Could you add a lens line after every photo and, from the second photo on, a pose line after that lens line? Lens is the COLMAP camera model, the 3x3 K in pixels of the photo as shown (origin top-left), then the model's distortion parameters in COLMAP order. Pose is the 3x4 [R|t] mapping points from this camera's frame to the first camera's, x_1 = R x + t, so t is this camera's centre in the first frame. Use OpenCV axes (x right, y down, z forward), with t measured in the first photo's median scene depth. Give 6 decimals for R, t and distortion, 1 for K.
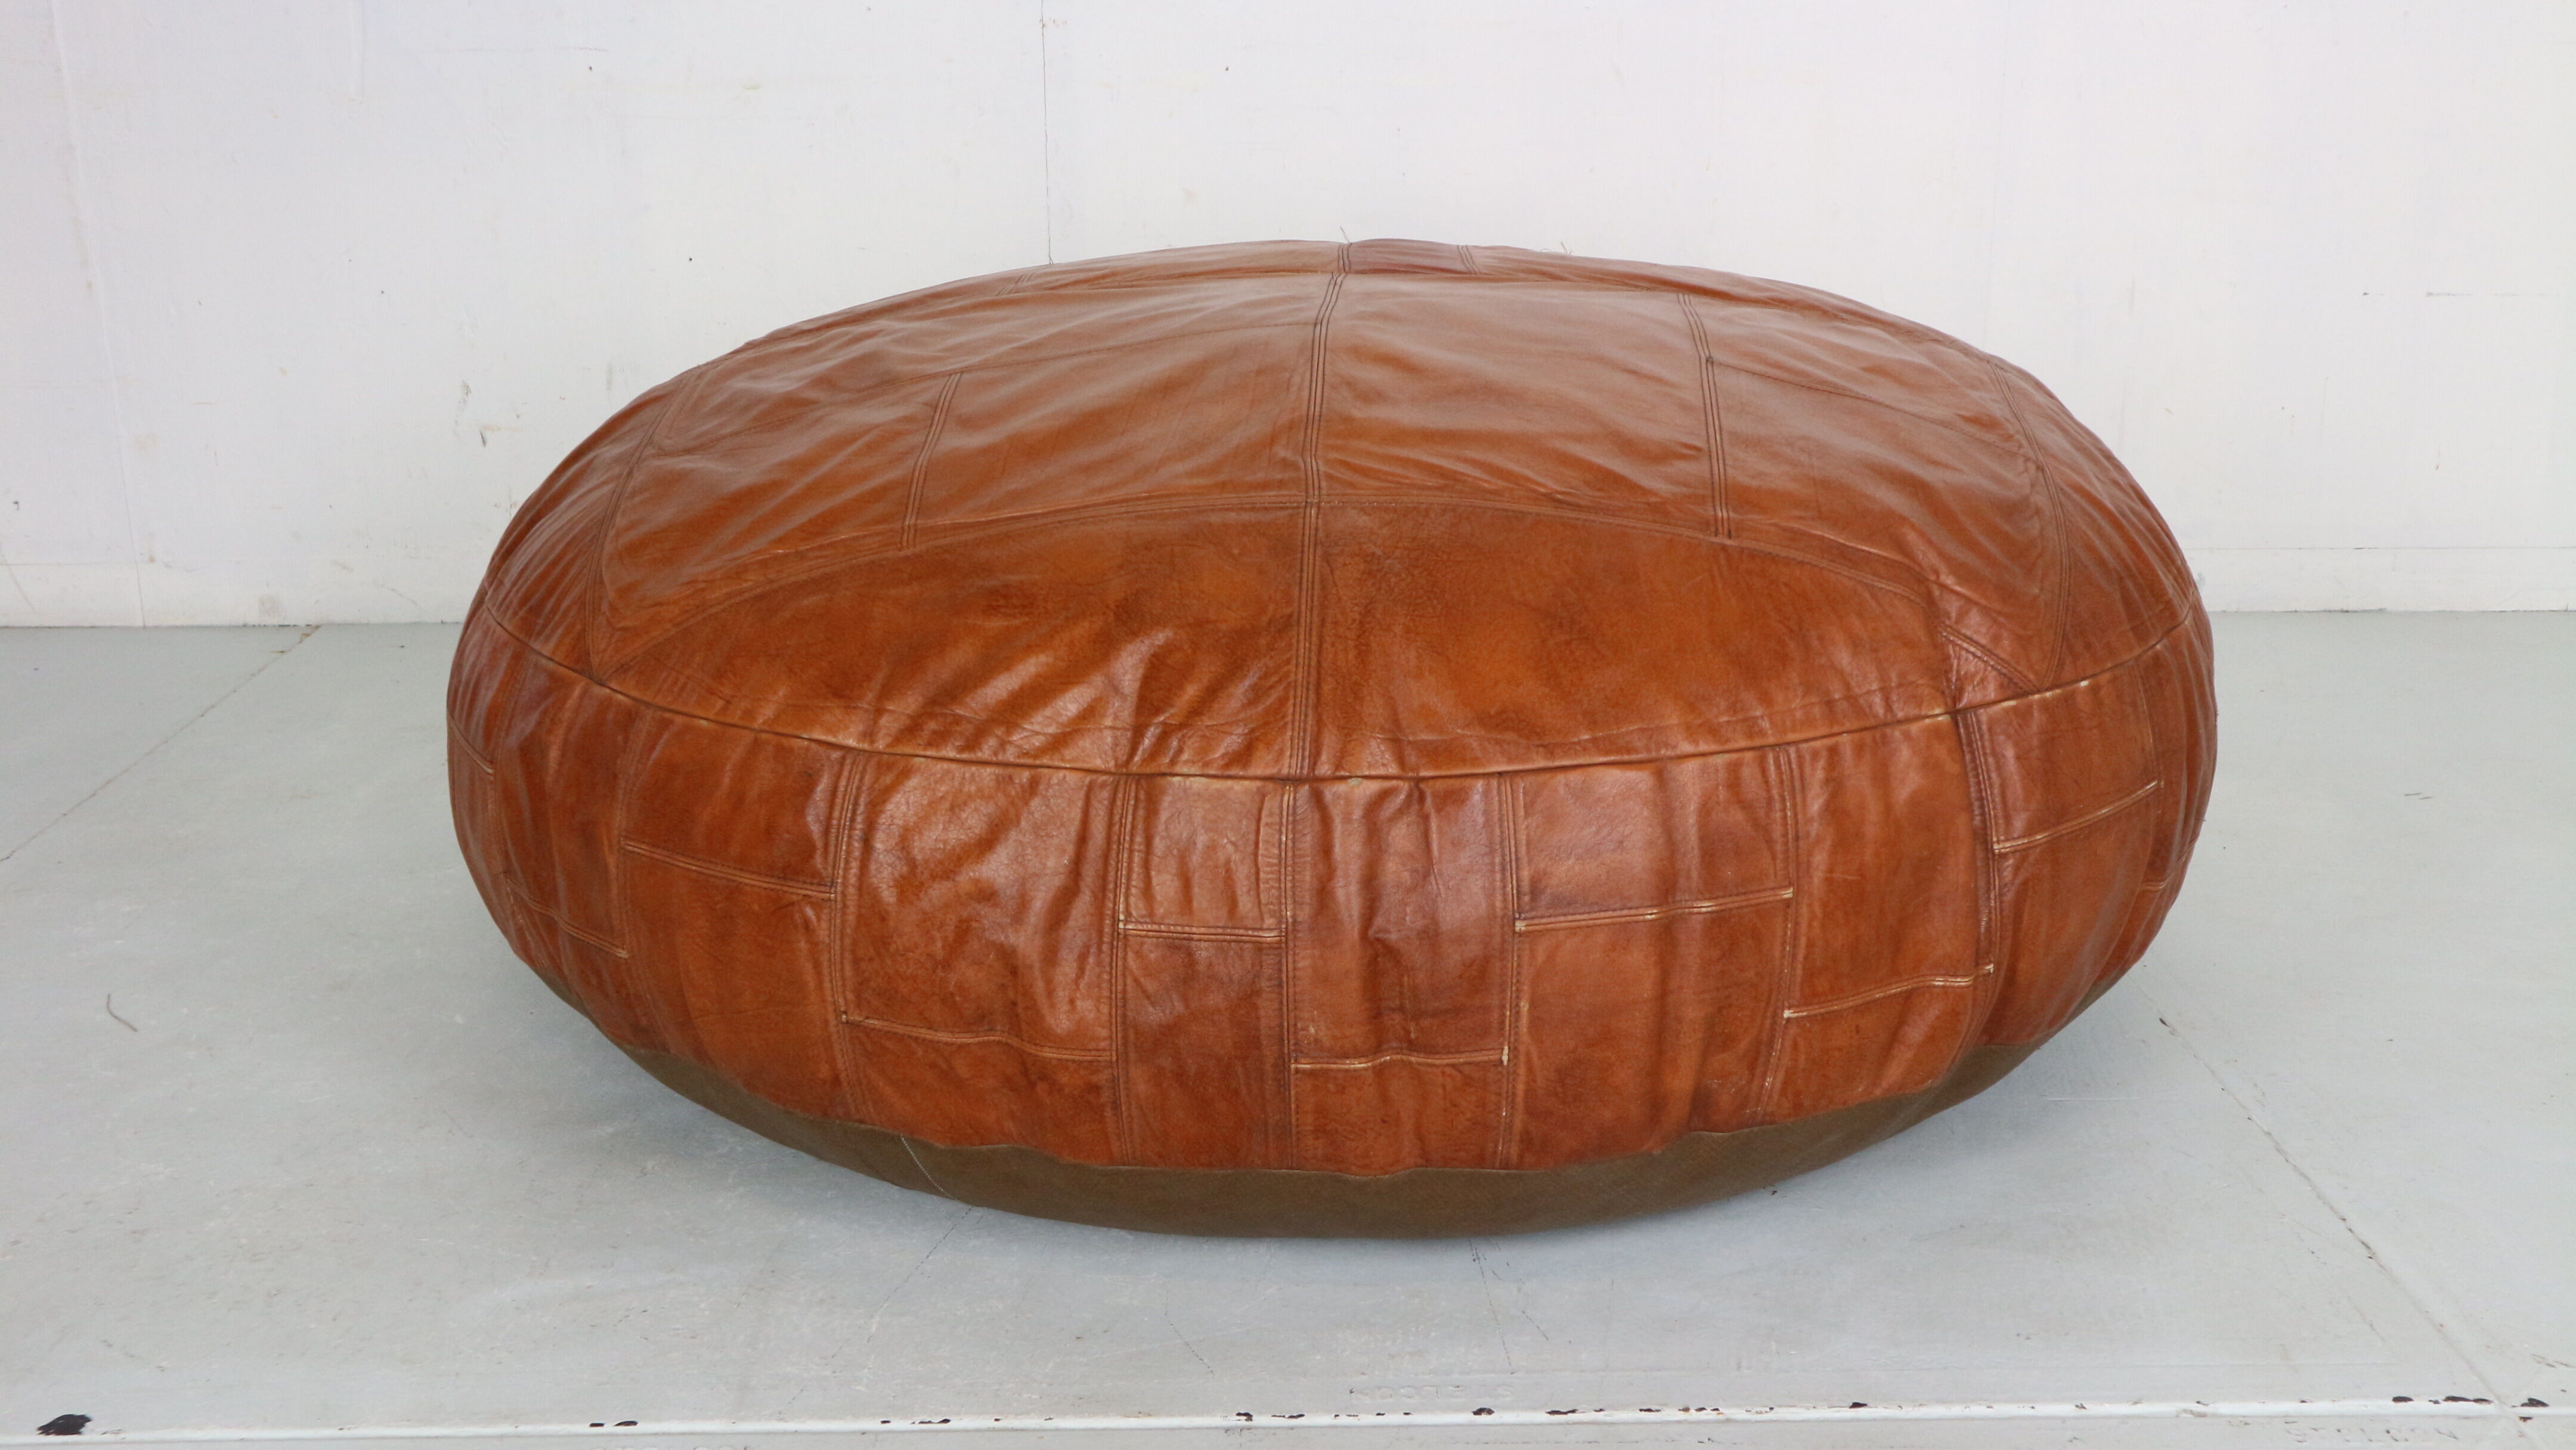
lens RADIAL K [[2535.5, 0, 1275.3], [0, 2535.5, 739.5], [0, 0, 1]] dist [0.013159, 0.000000]
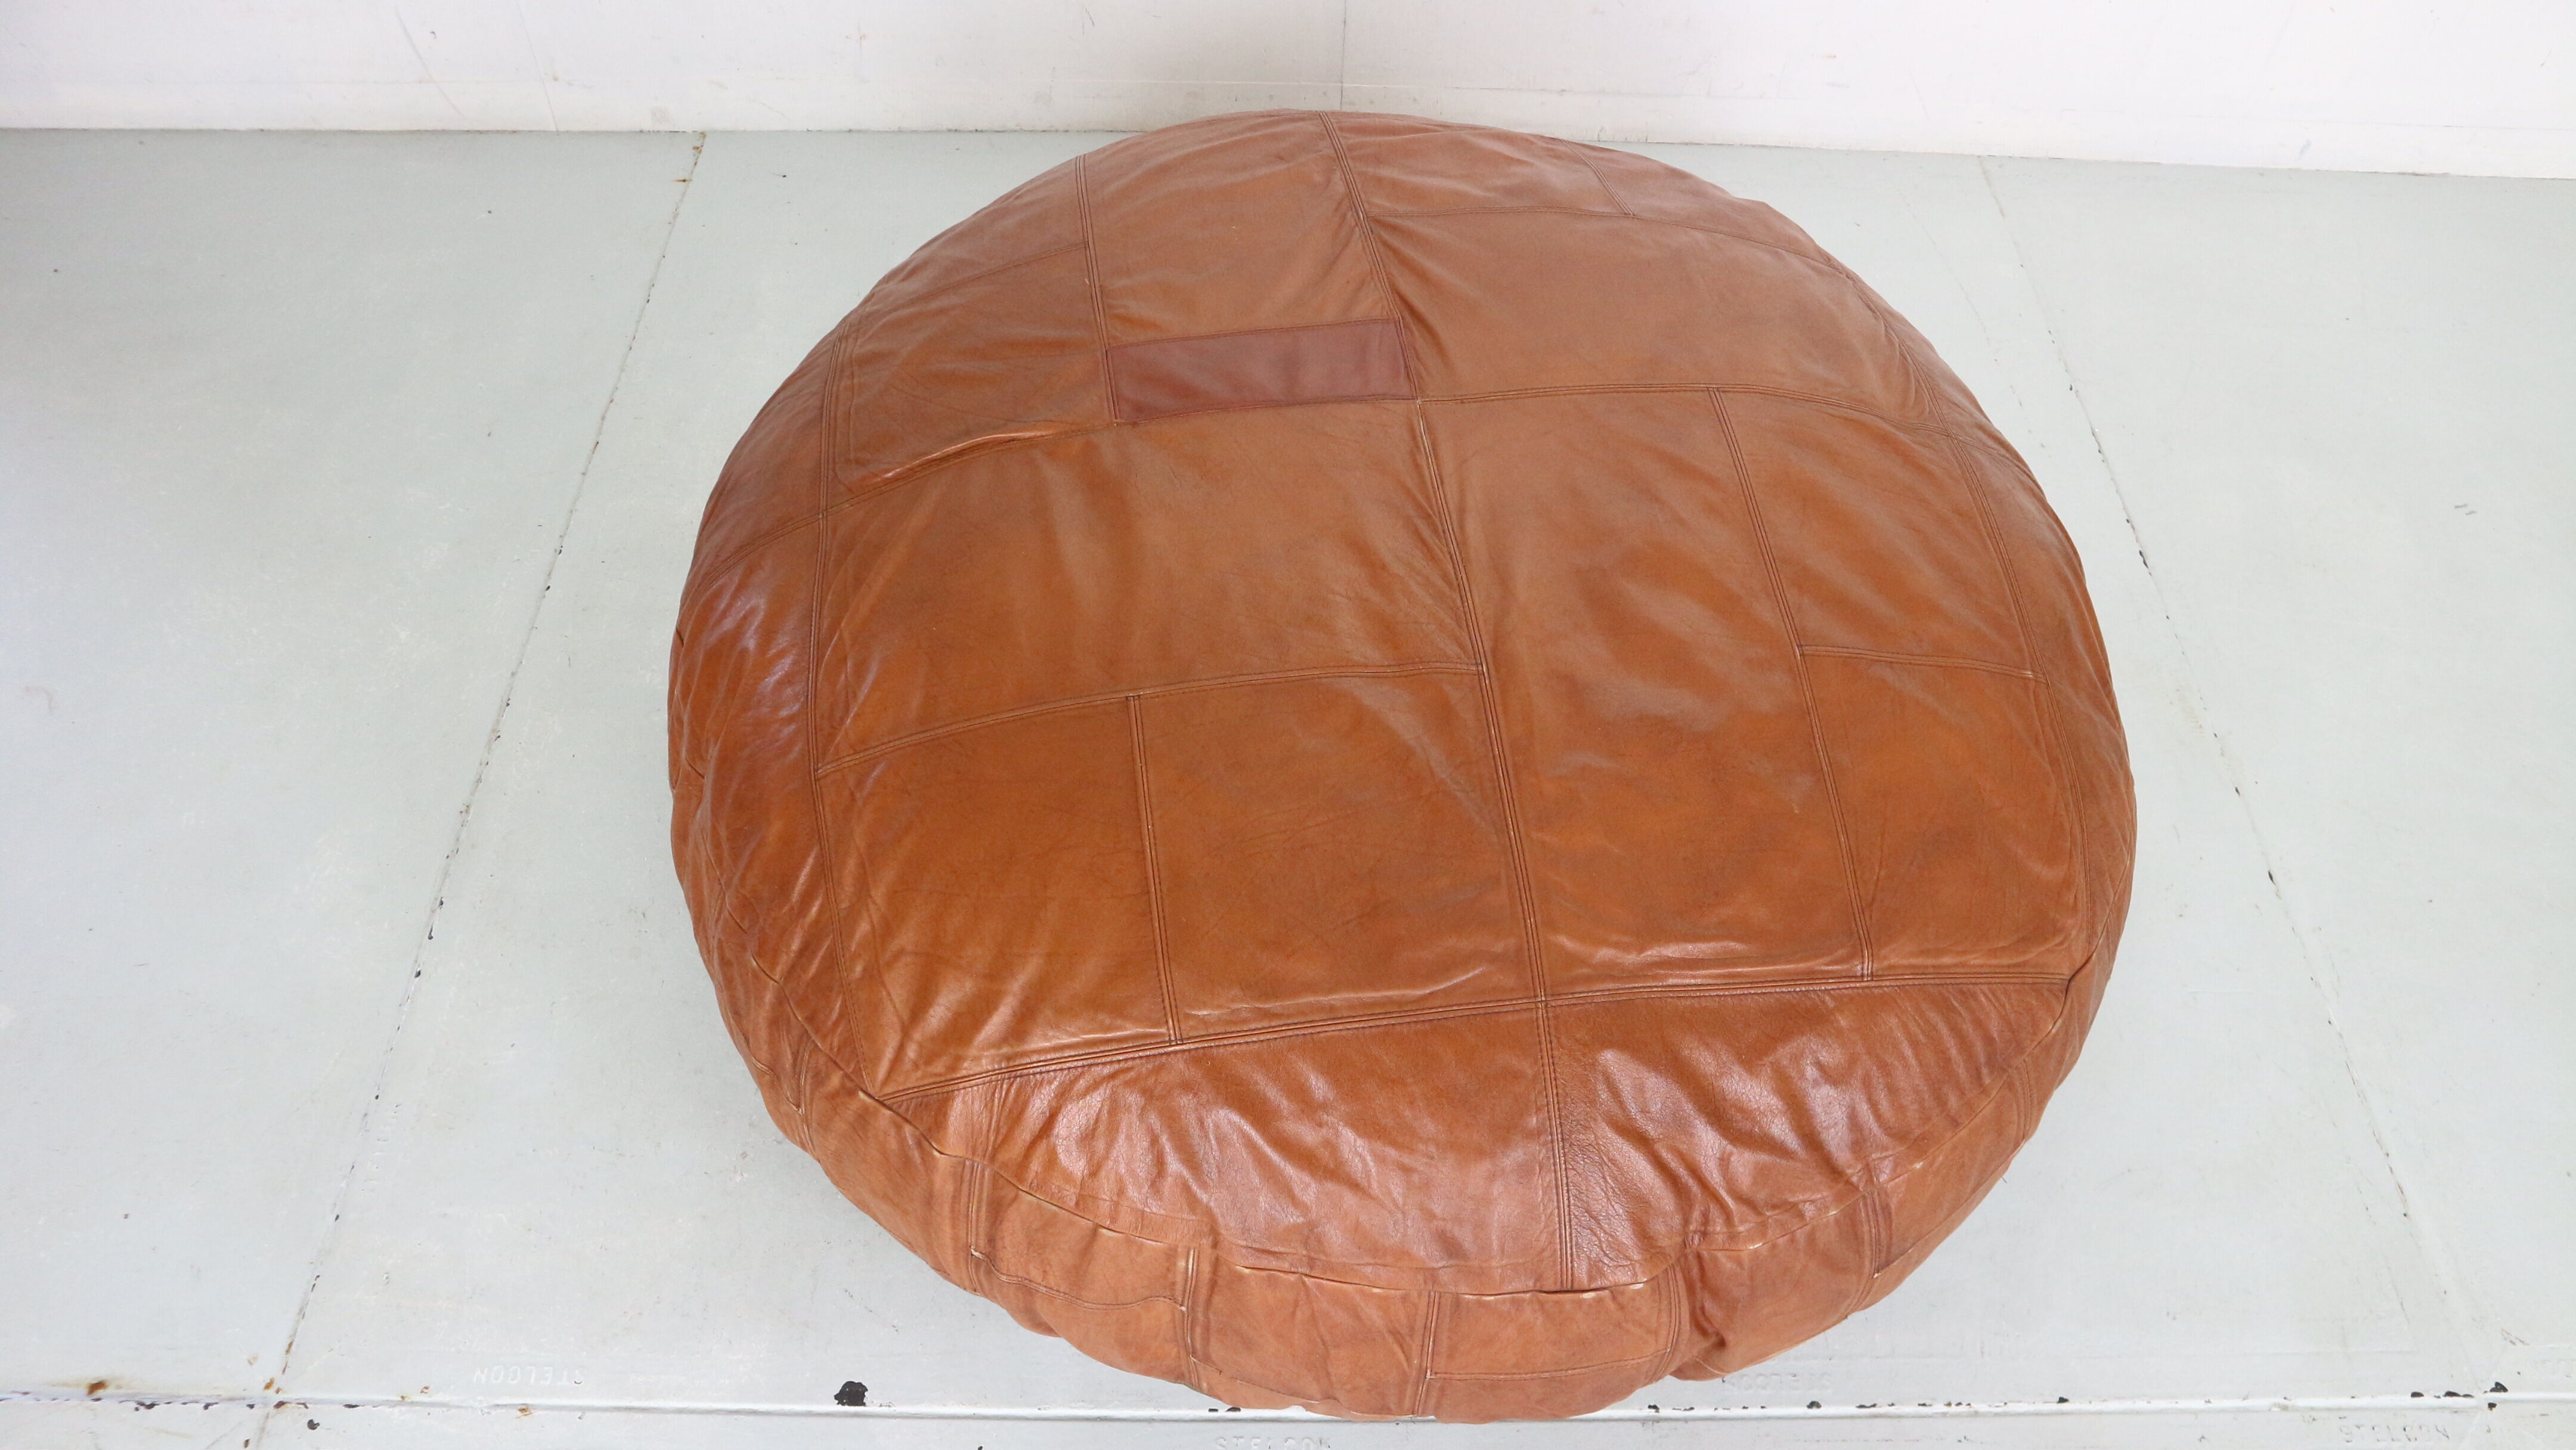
lens RADIAL K [[1847.2, 0, 1281.6], [0, 1847.2, 712.0], [0, 0, 1]] dist [-0.092965, 0.058854]
pose [[0.999612, 0.025855, 0.010344, -0.243779], [-0.027232, 0.829909, 0.557234, -0.636270], [0.005823, -0.557300, 0.830291, 0.346711]]
